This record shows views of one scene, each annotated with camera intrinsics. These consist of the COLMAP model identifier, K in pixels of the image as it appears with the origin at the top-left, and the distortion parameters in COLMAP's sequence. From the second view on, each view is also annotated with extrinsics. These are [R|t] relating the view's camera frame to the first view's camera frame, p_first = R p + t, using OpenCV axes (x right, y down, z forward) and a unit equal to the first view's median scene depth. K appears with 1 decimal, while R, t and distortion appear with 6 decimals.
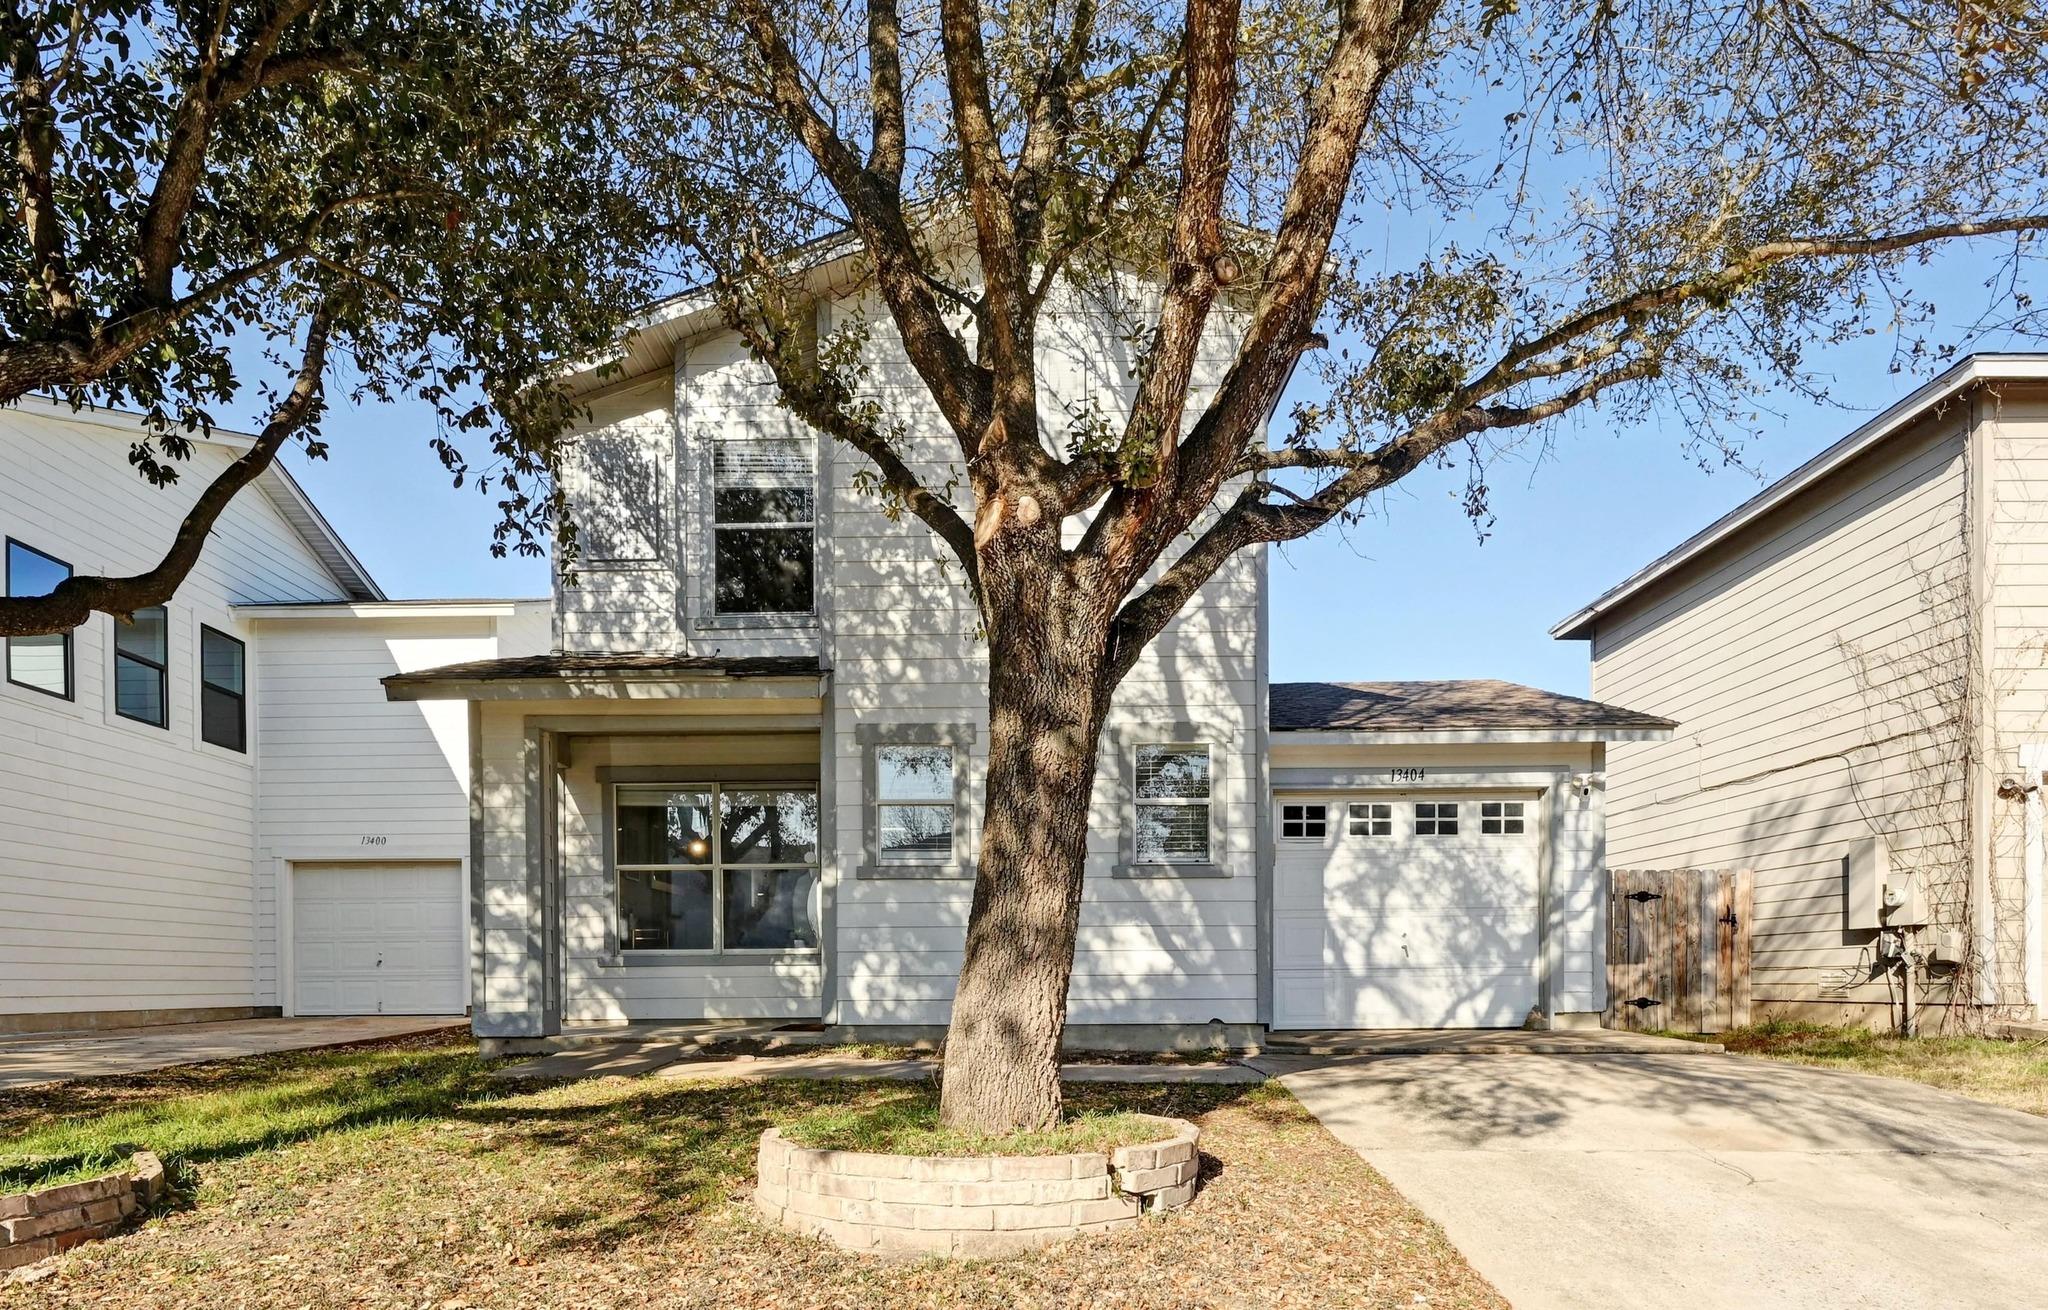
lens RADIAL K [[994.2, 0, 1024.5], [0, 994.2, 986.9], [0, 0, 1]] dist [-0.002654, 0.000559]
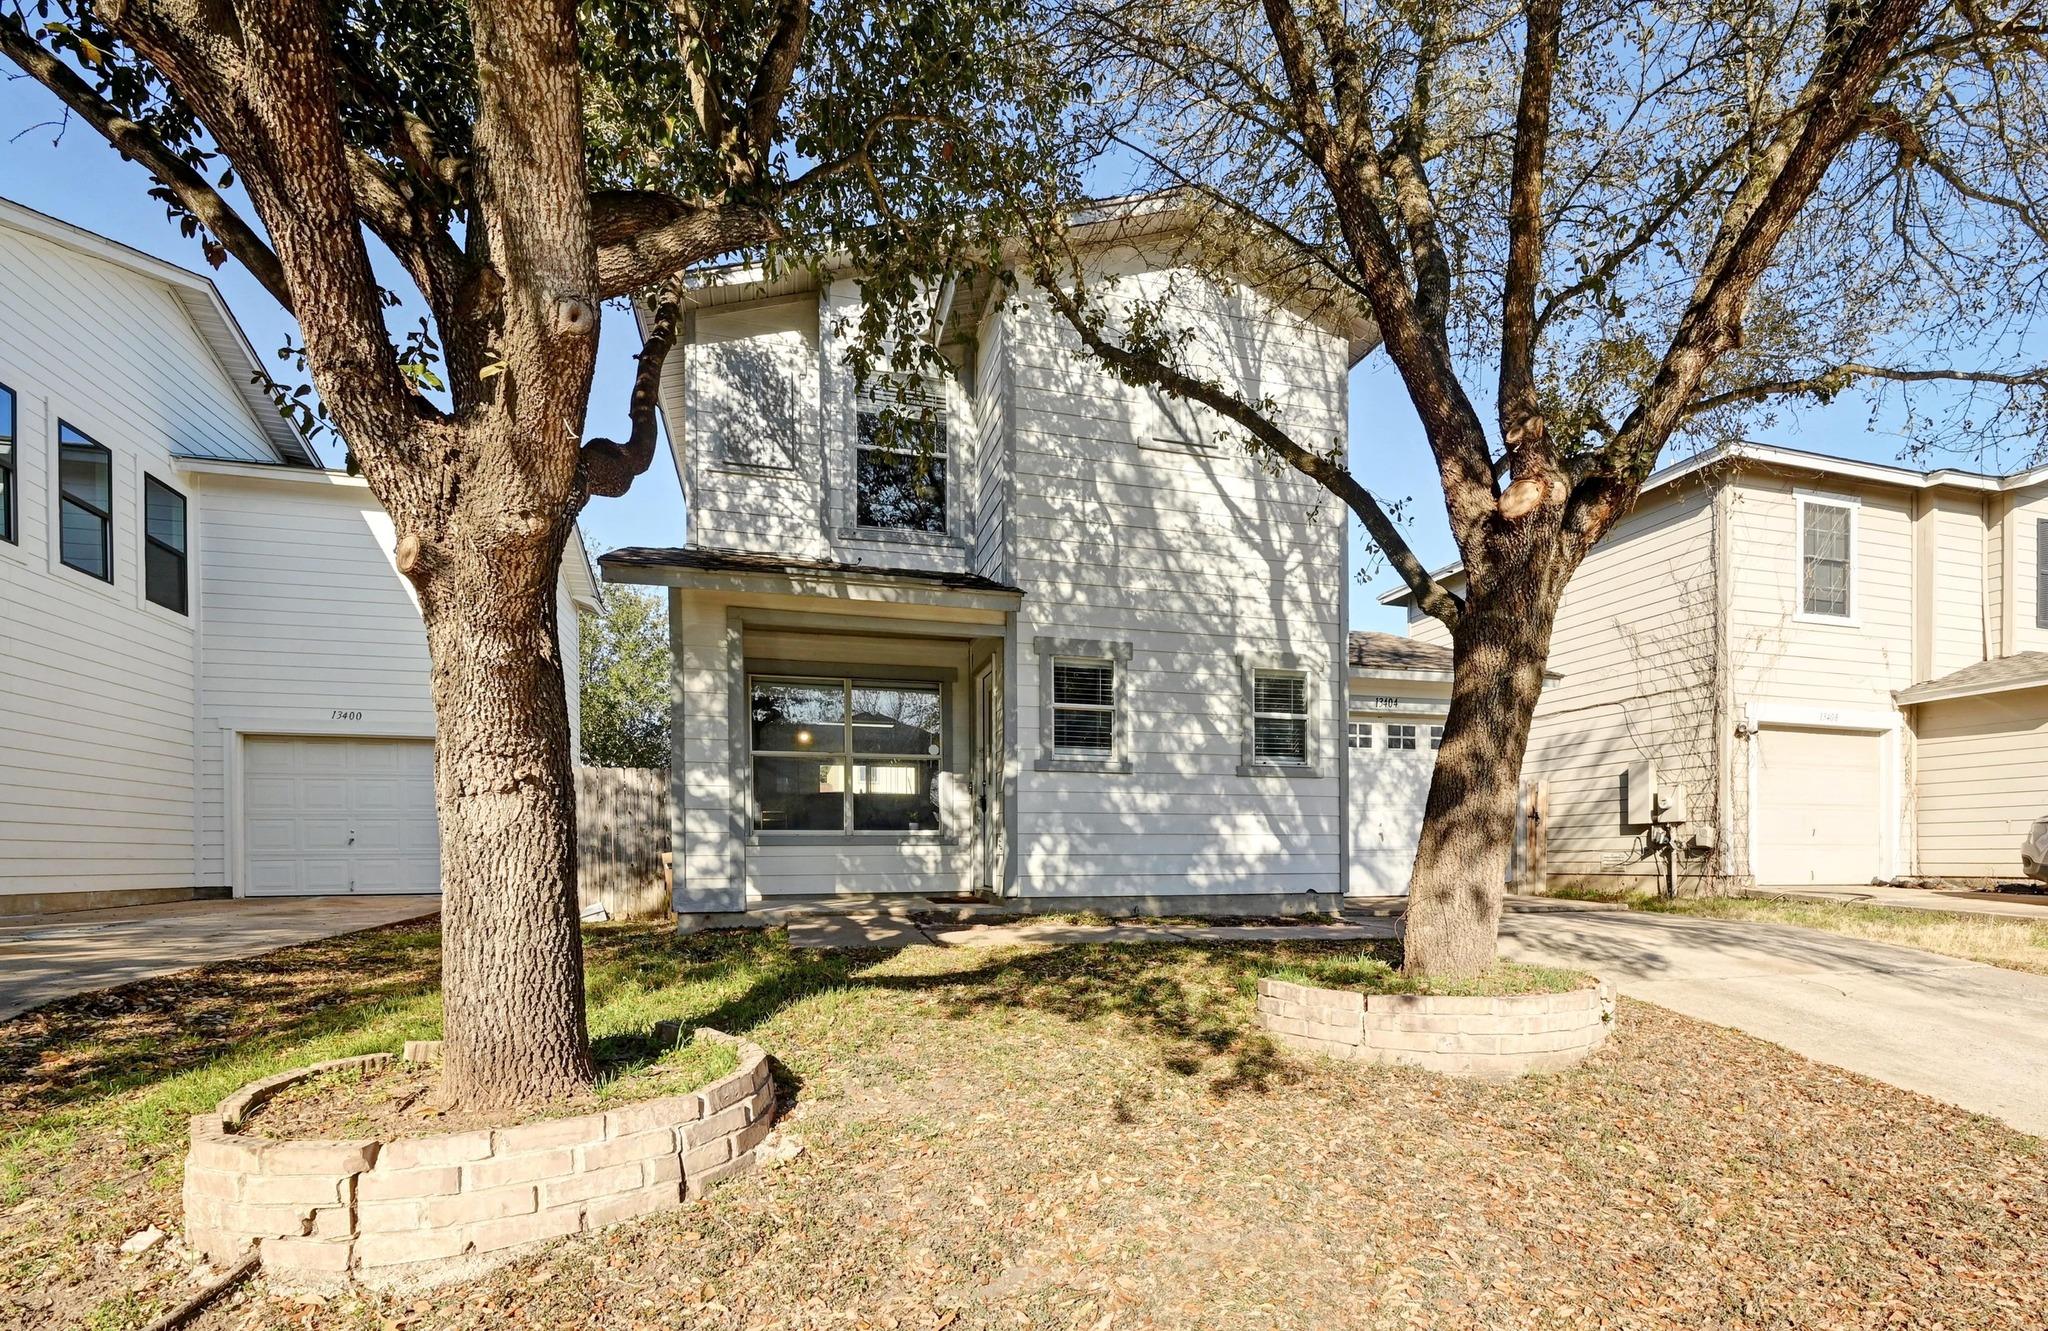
lens RADIAL K [[846.0, 0, 1022.8], [0, 846.0, 864.9], [0, 0, 1]] dist [-0.001151, -0.000174]
pose [[0.965626, -0.001025, 0.259934, -0.378709], [0.001382, 0.999998, -0.001190, 0.001479], [-0.259932, 0.001509, 0.965626, 0.048416]]
